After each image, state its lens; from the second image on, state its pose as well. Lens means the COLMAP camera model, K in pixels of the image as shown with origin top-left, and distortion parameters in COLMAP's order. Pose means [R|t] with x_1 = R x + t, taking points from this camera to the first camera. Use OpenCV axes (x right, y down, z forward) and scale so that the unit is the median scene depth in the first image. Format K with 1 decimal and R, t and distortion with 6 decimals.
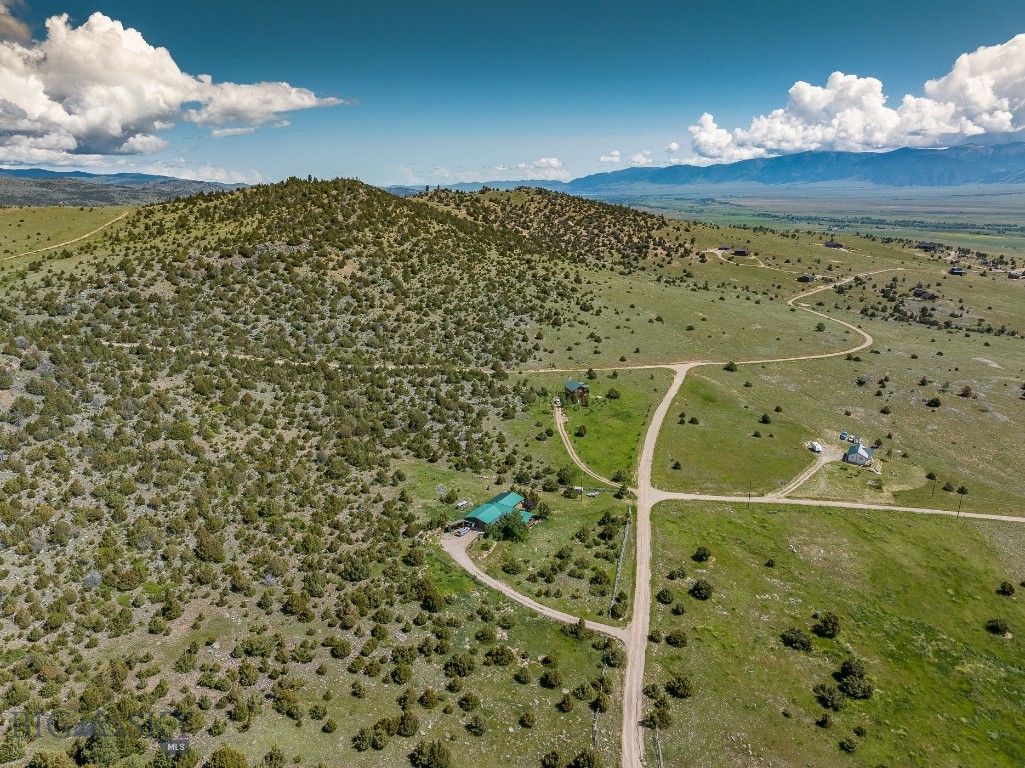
lens RADIAL K [[722.7, 0, 516.5], [0, 722.7, 380.9], [0, 0, 1]] dist [-0.074395, 0.039361]
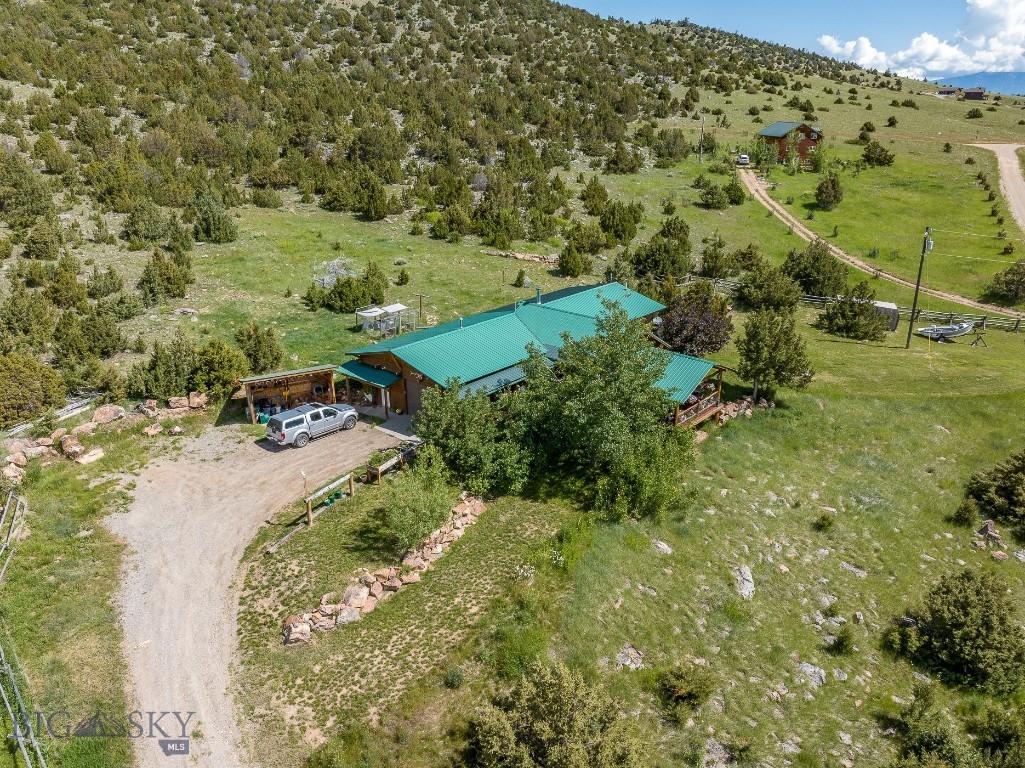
lens RADIAL K [[722.7, 0, 516.5], [0, 722.7, 380.9], [0, 0, 1]] dist [-0.074395, 0.039361]
pose [[0.985566, 0.067759, -0.155138, 0.001479], [-0.052849, 0.993753, 0.098293, 0.156397], [0.160829, -0.088675, 0.982991, 0.731981]]
